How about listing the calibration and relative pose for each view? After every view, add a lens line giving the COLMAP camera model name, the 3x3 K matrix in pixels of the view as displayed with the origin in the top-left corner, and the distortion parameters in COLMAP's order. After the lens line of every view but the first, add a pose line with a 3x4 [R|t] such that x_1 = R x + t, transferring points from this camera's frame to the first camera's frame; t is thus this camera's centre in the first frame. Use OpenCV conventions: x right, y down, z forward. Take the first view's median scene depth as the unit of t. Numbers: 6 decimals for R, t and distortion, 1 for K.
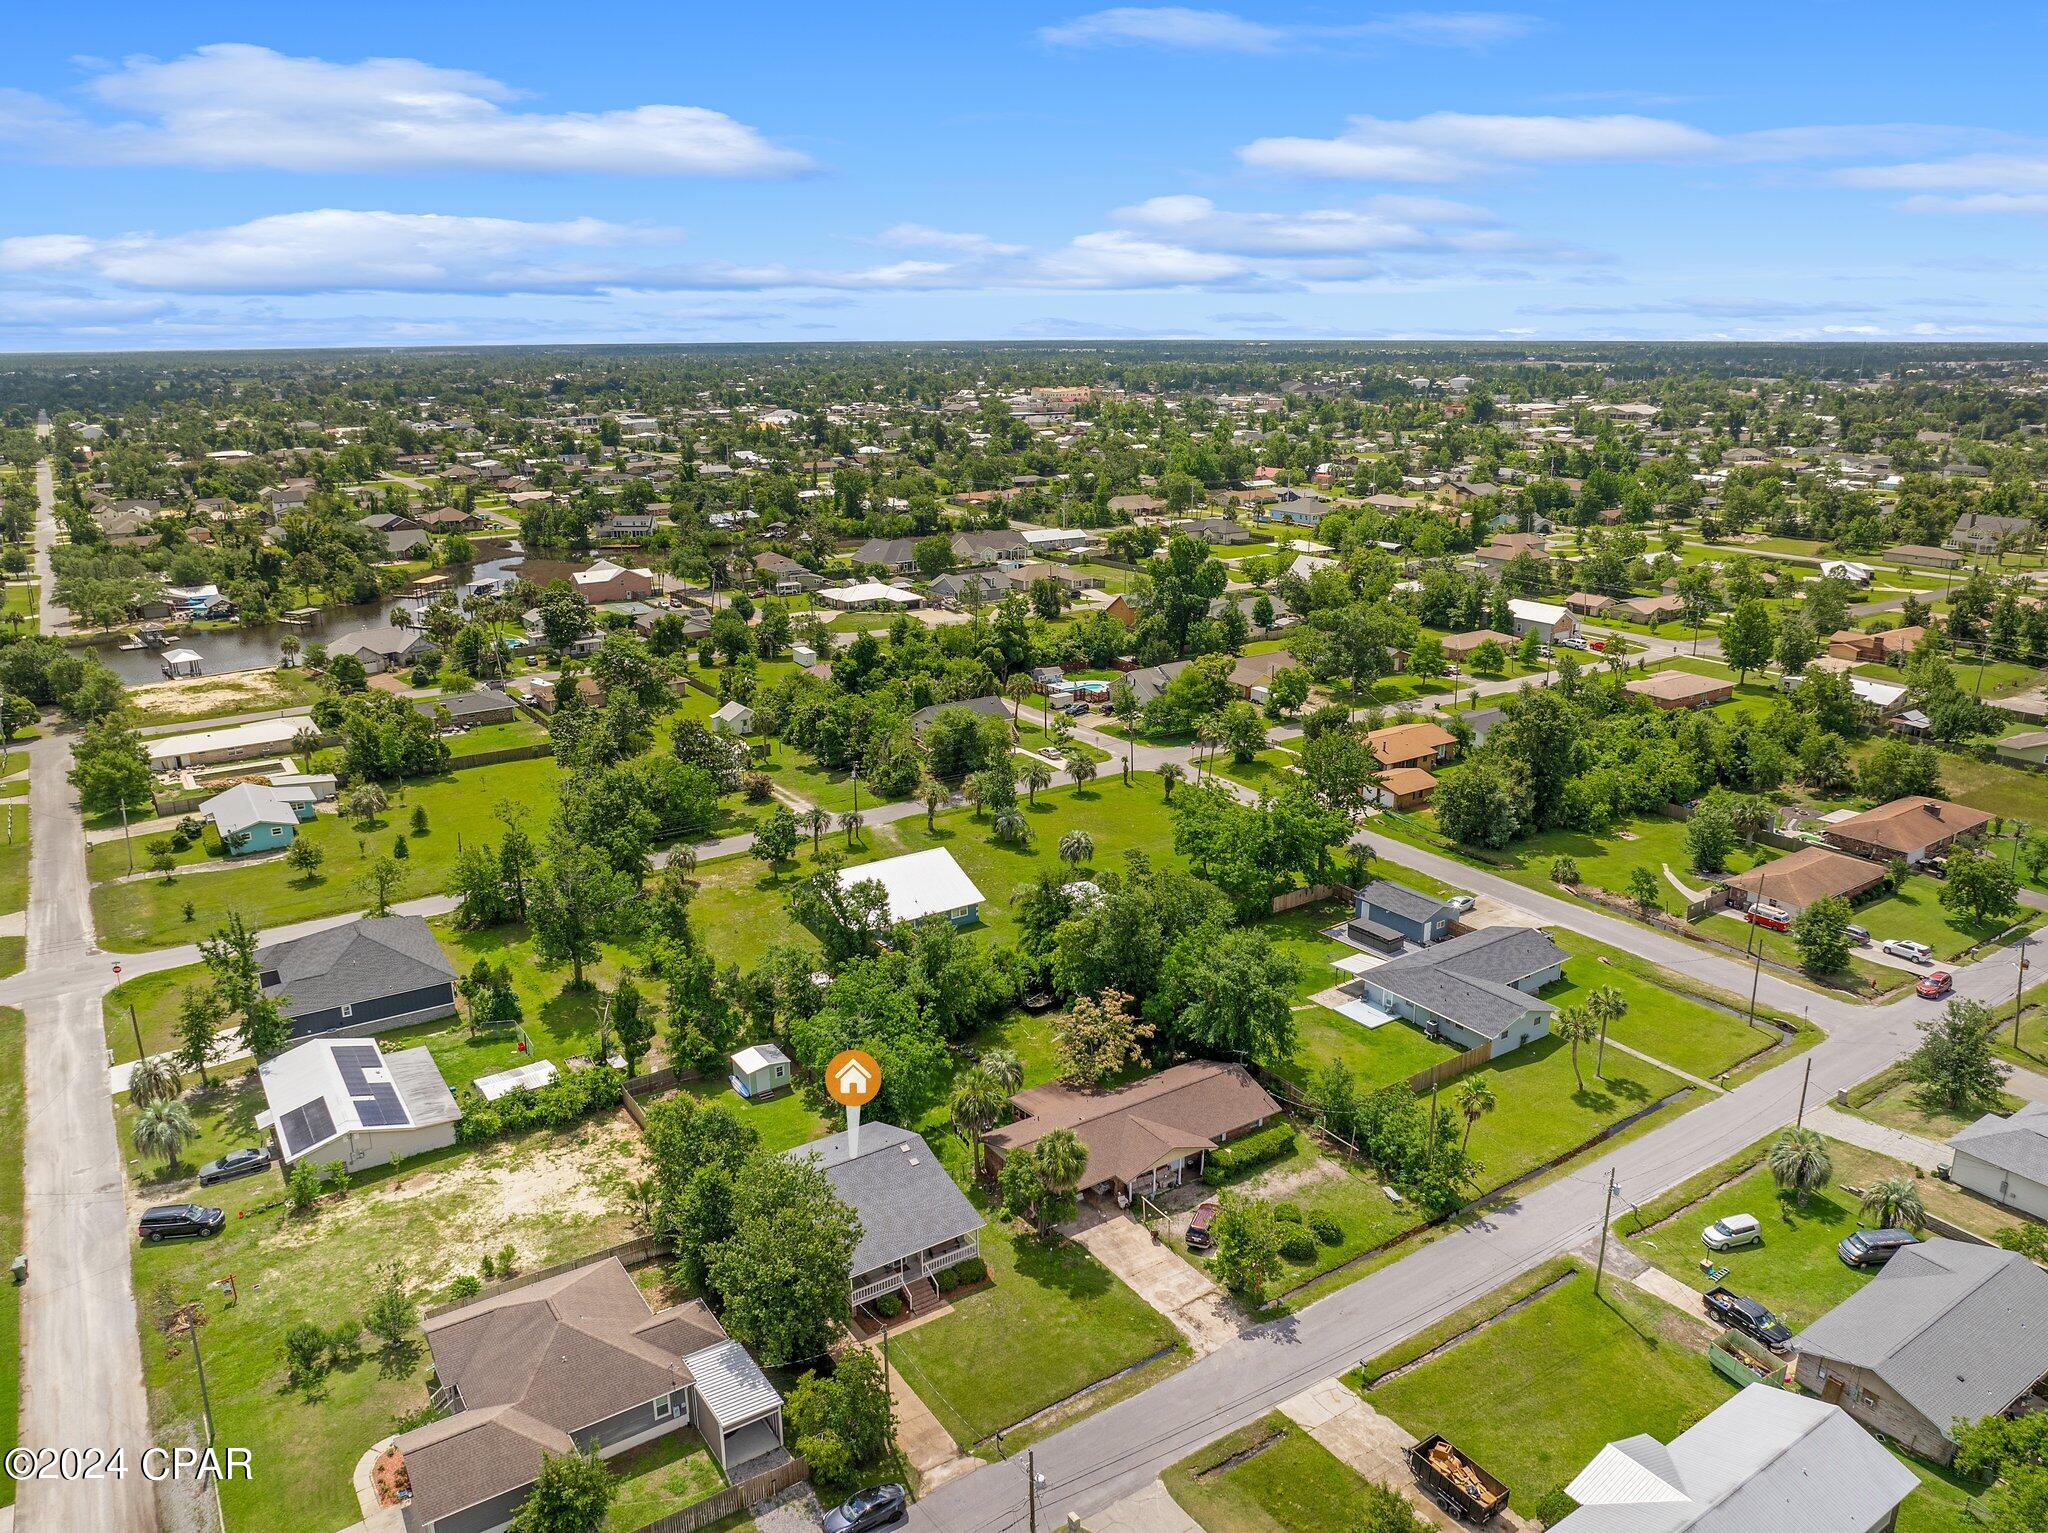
lens RADIAL K [[1443.9, 0, 1024.0], [0, 1443.9, 766.5], [0, 0, 1]] dist [-0.031018, 0.002235]
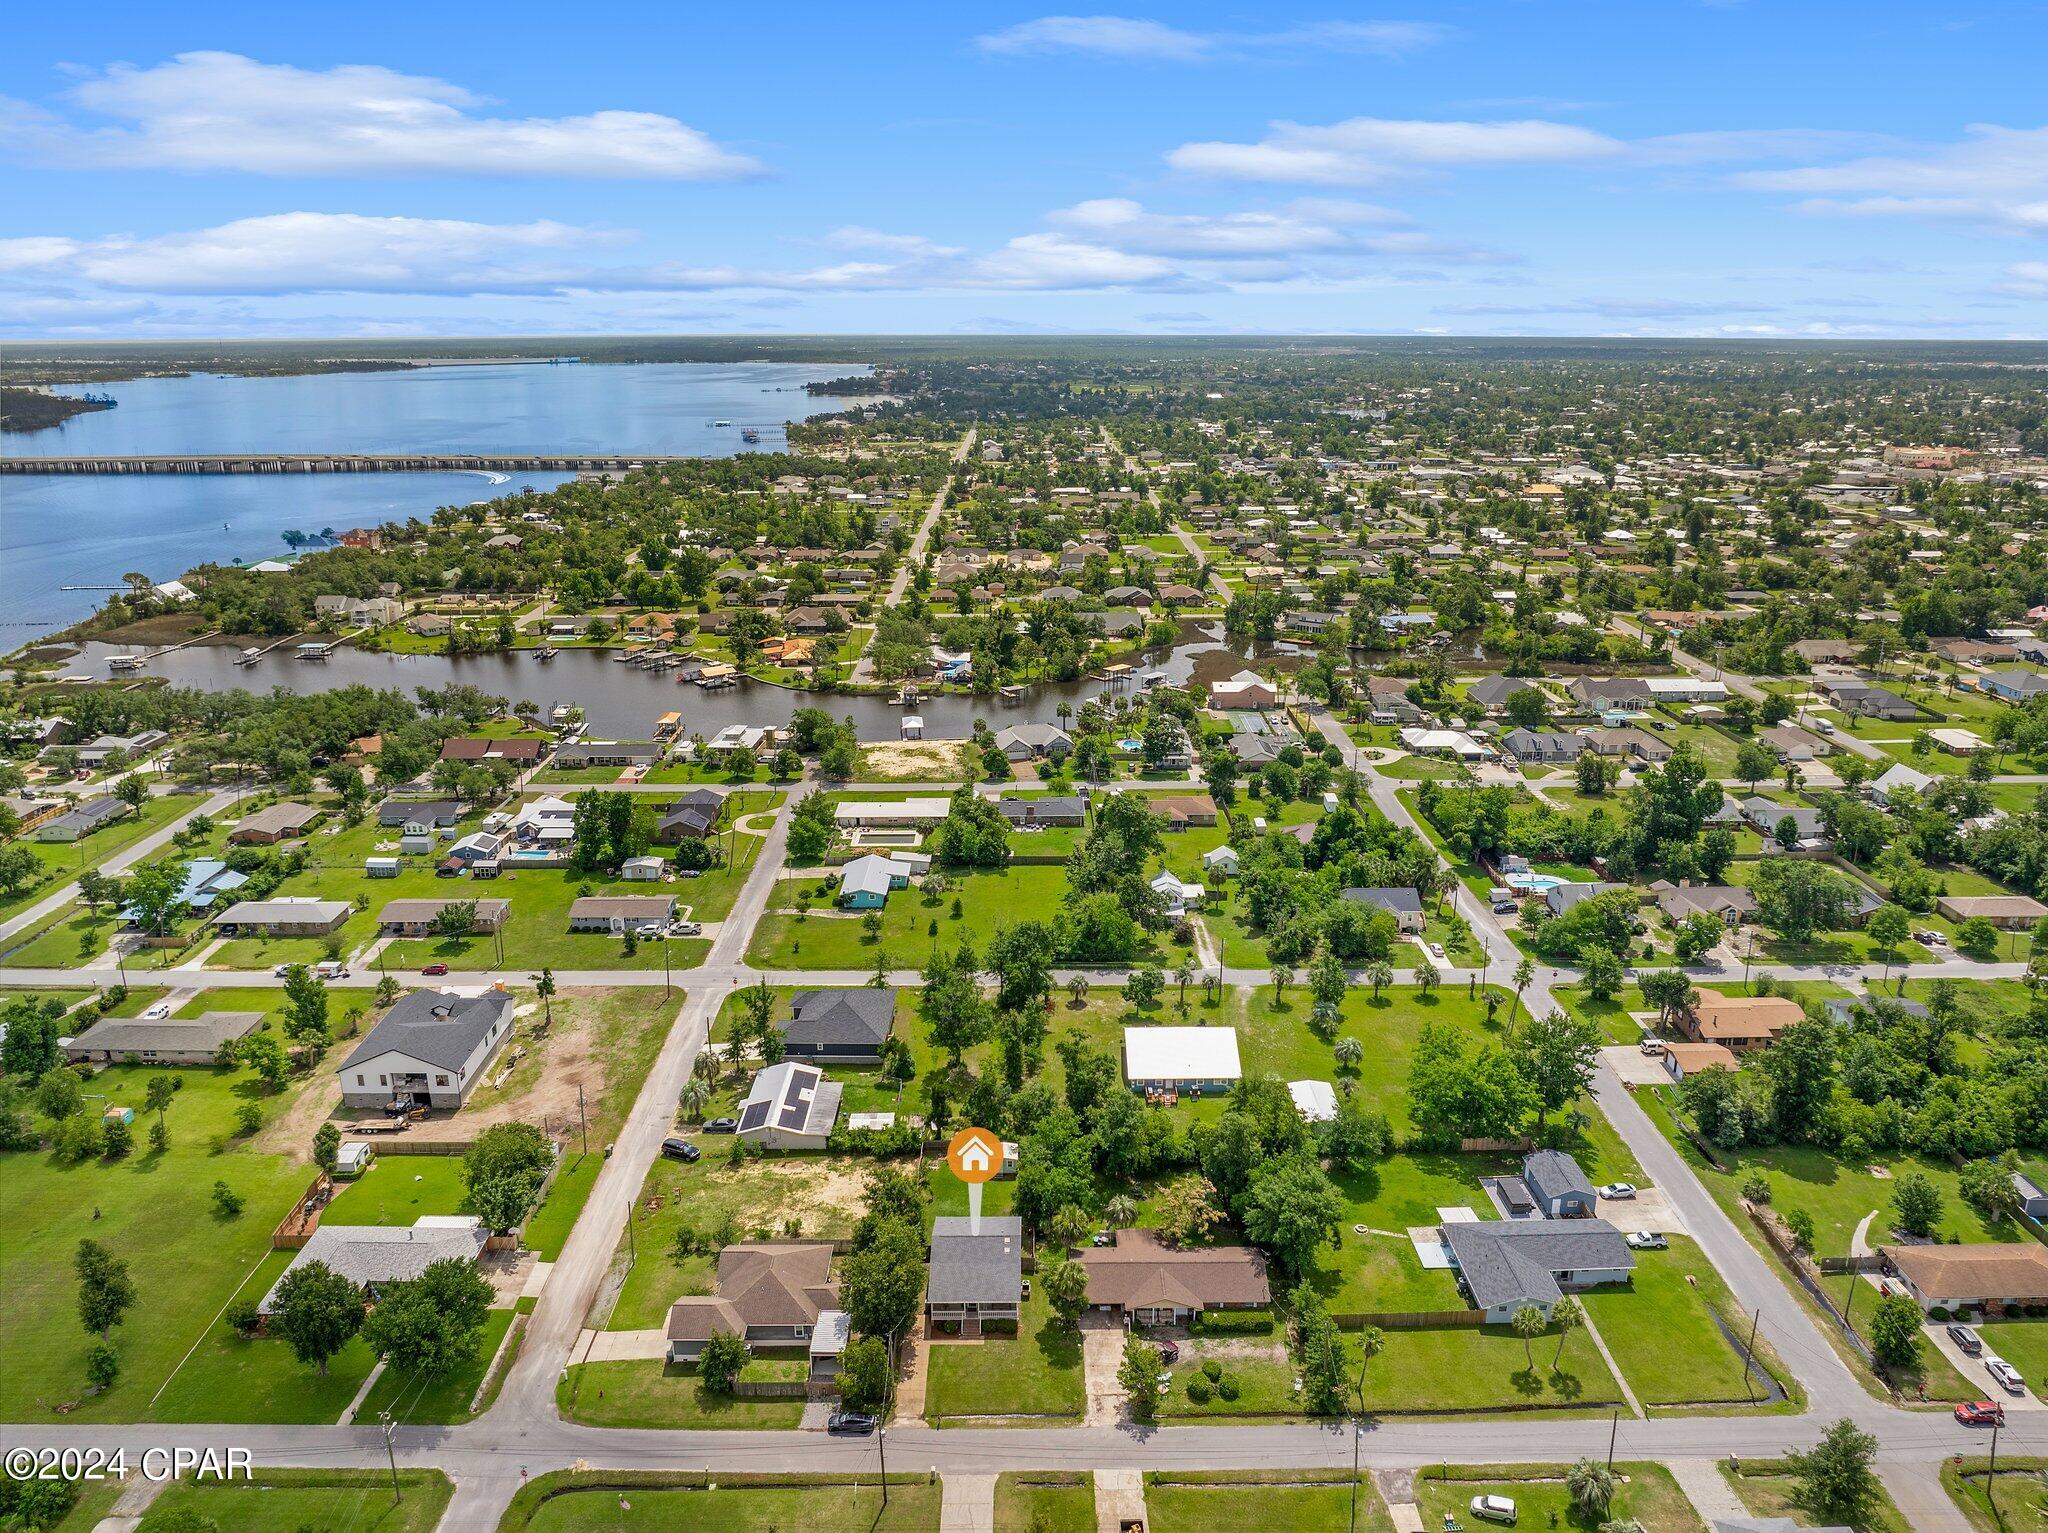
lens RADIAL K [[1443.9, 0, 1024.0], [0, 1443.9, 766.5], [0, 0, 1]] dist [-0.031018, 0.002235]
pose [[0.832924, 0.163617, -0.528646, 0.582605], [-0.158284, 0.985820, 0.055725, -0.294135], [0.530268, 0.037261, 0.847011, -0.319454]]
